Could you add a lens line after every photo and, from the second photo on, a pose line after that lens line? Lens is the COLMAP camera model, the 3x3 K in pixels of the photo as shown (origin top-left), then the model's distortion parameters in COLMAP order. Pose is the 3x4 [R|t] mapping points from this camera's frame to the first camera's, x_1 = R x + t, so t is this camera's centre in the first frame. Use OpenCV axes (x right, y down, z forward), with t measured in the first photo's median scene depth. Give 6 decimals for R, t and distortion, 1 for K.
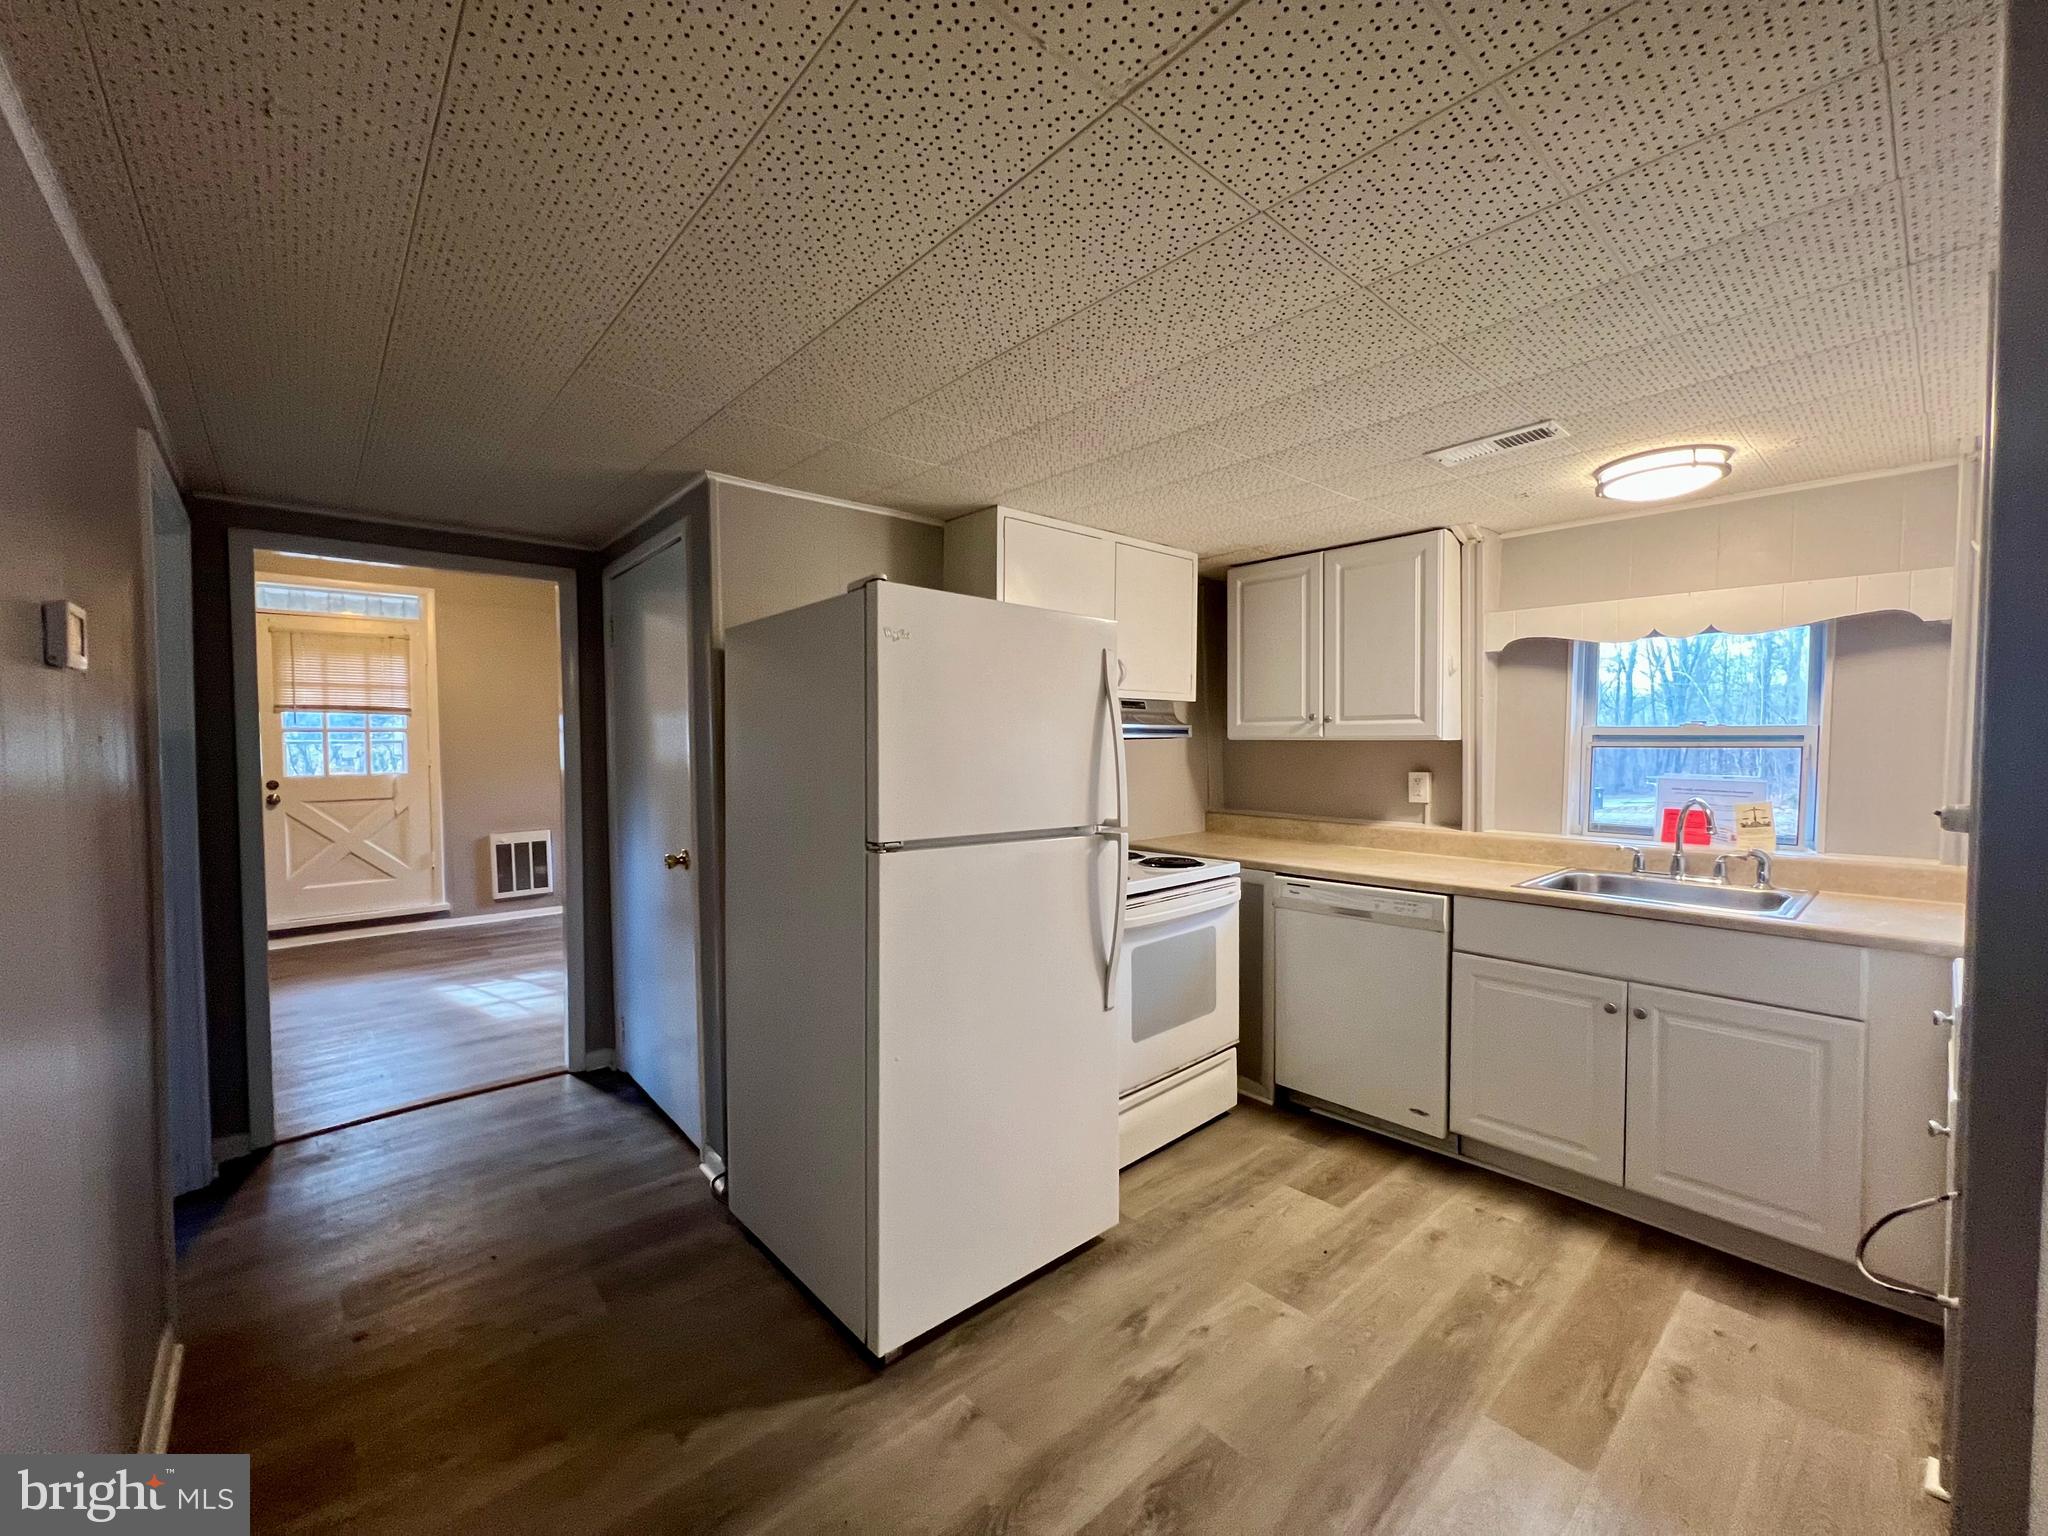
lens RADIAL K [[820.5, 0, 1019.7], [0, 820.5, 768.6], [0, 0, 1]] dist [-0.002347, 0.000251]
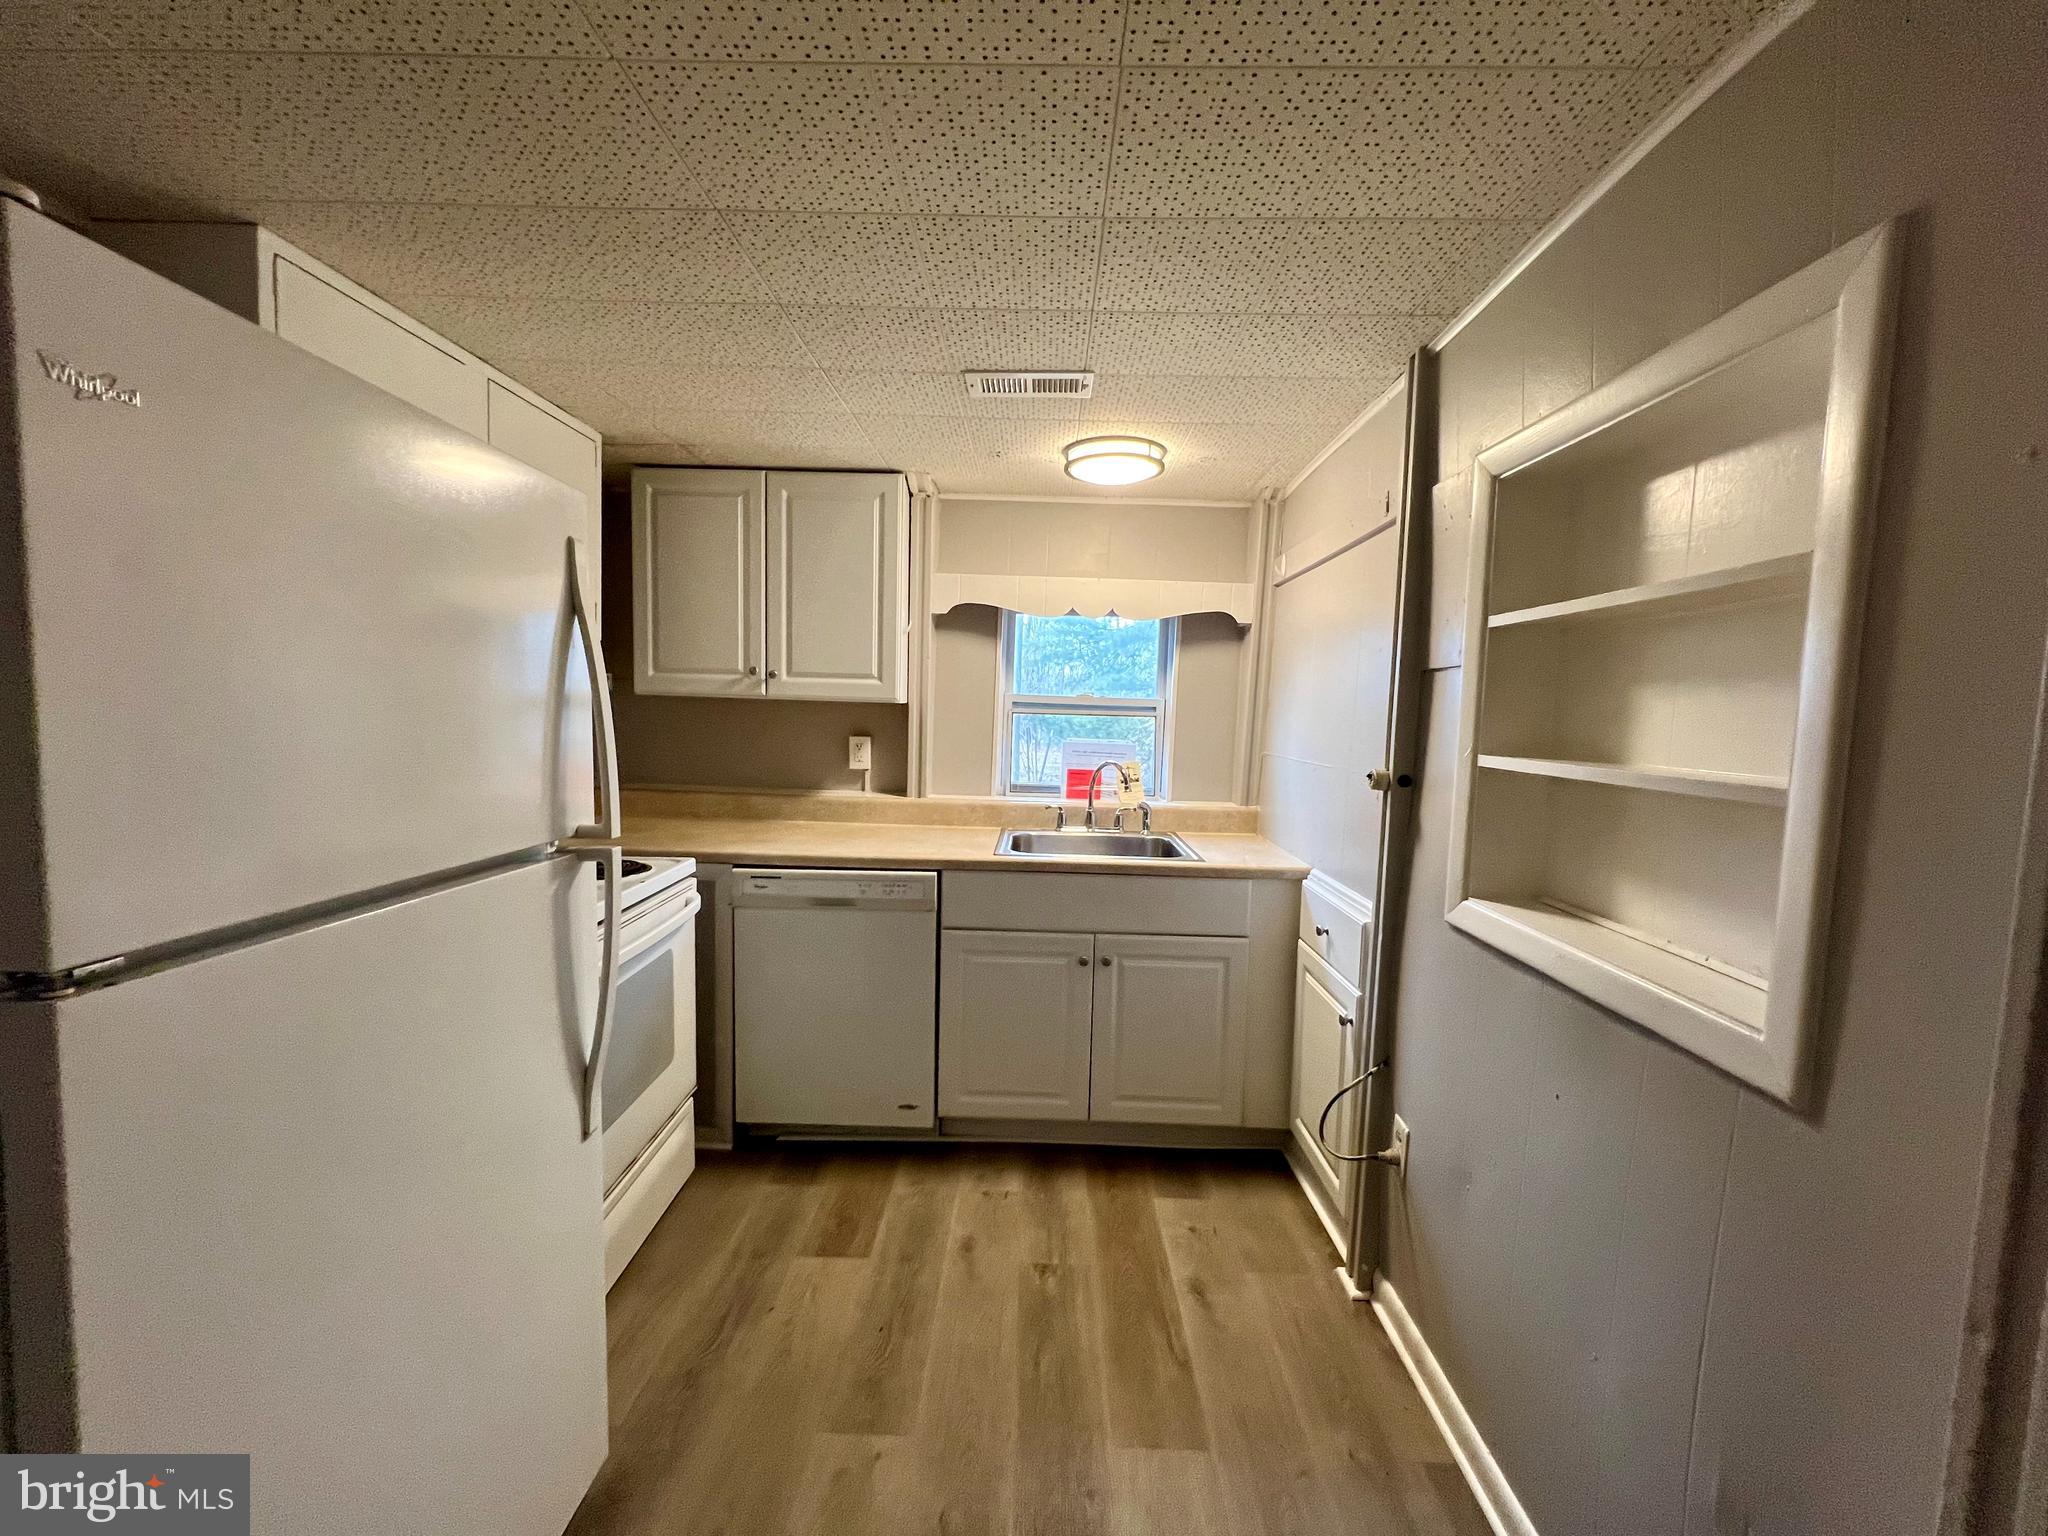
lens RADIAL K [[820.5, 0, 1019.7], [0, 820.5, 768.6], [0, 0, 1]] dist [-0.002347, 0.000251]
pose [[0.678277, -0.035132, 0.733966, -0.093551], [-0.005038, 0.998611, 0.052455, -0.011338], [-0.734789, -0.039276, 0.677158, 0.299531]]
